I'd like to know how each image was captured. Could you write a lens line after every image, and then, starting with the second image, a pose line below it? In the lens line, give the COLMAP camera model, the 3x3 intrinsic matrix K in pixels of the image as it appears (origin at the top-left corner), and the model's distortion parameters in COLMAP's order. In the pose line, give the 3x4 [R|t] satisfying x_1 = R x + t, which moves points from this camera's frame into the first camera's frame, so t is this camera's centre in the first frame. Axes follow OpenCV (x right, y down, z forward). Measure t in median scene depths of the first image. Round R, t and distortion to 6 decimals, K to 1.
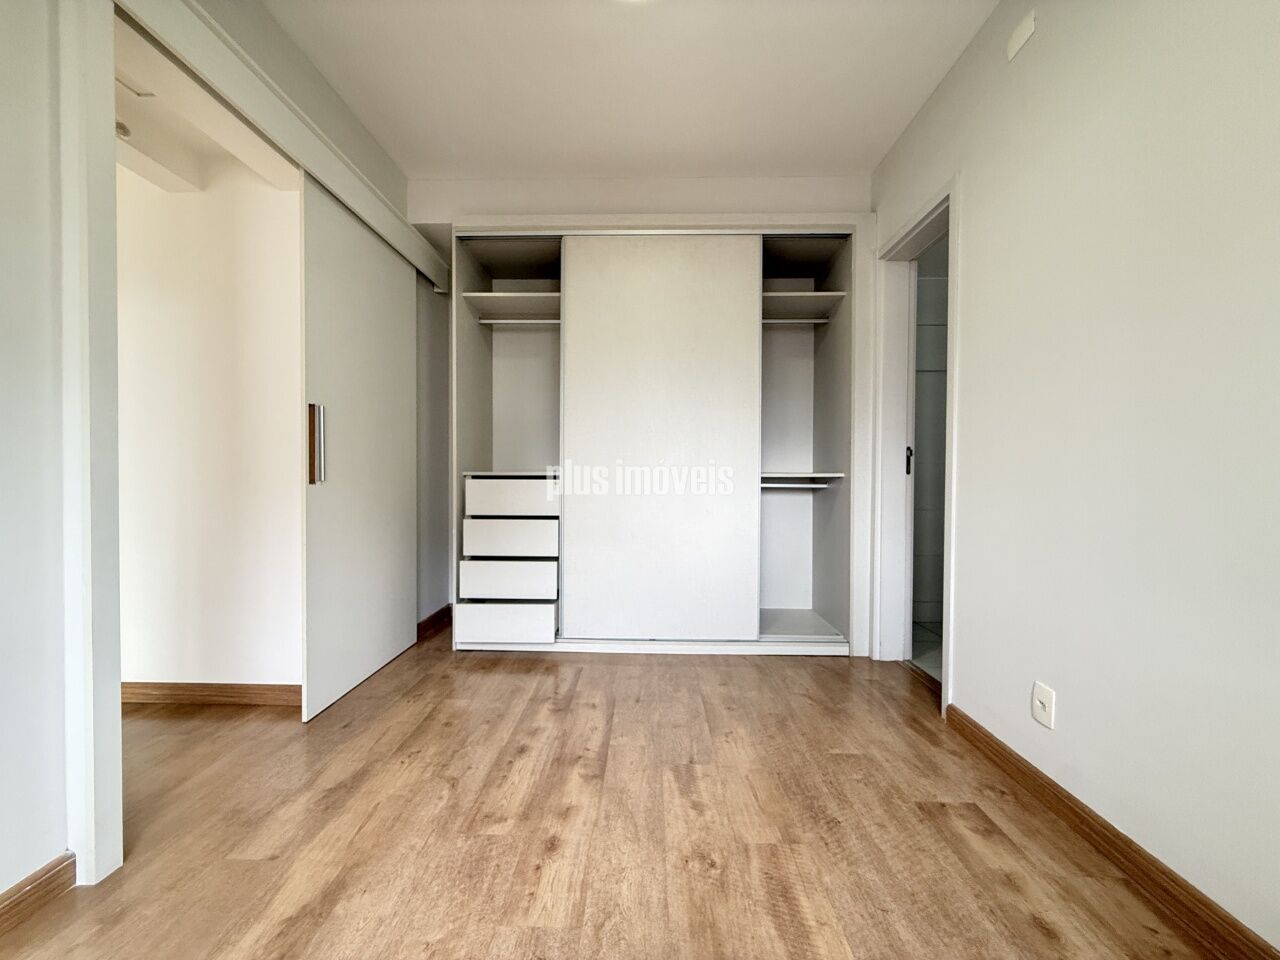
lens RADIAL K [[520.4, 0, 639.6], [0, 520.4, 478.8], [0, 0, 1]] dist [-0.001374, -0.000080]
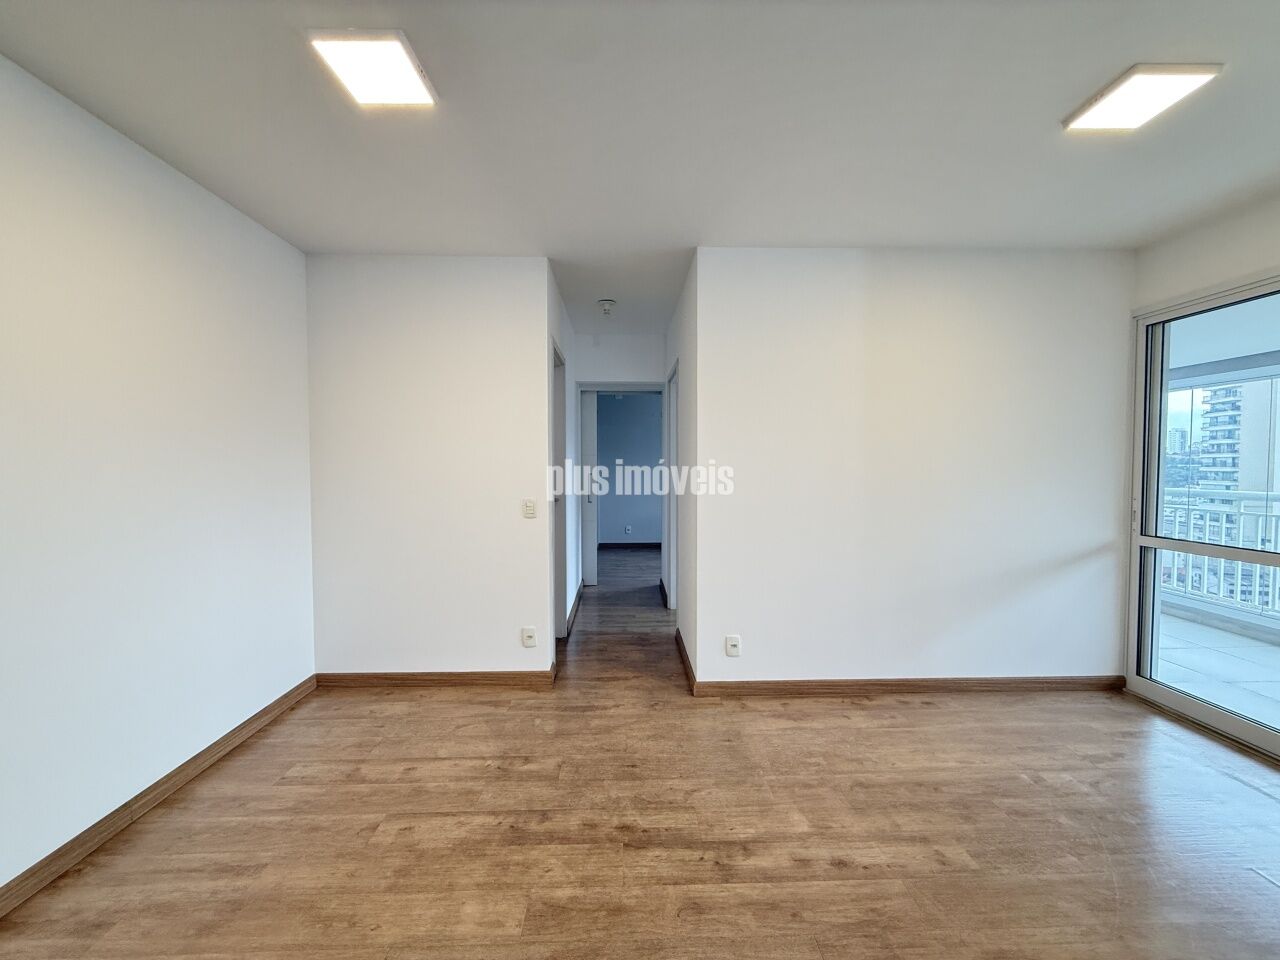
lens RADIAL K [[520.4, 0, 640.9], [0, 520.4, 482.6], [0, 0, 1]] dist [-0.001374, -0.000080]
pose [[-0.036341, -0.039980, 0.998539, -1.092015], [0.023725, 0.998883, 0.040857, -0.233021], [-0.999058, 0.025176, -0.035352, 1.302751]]
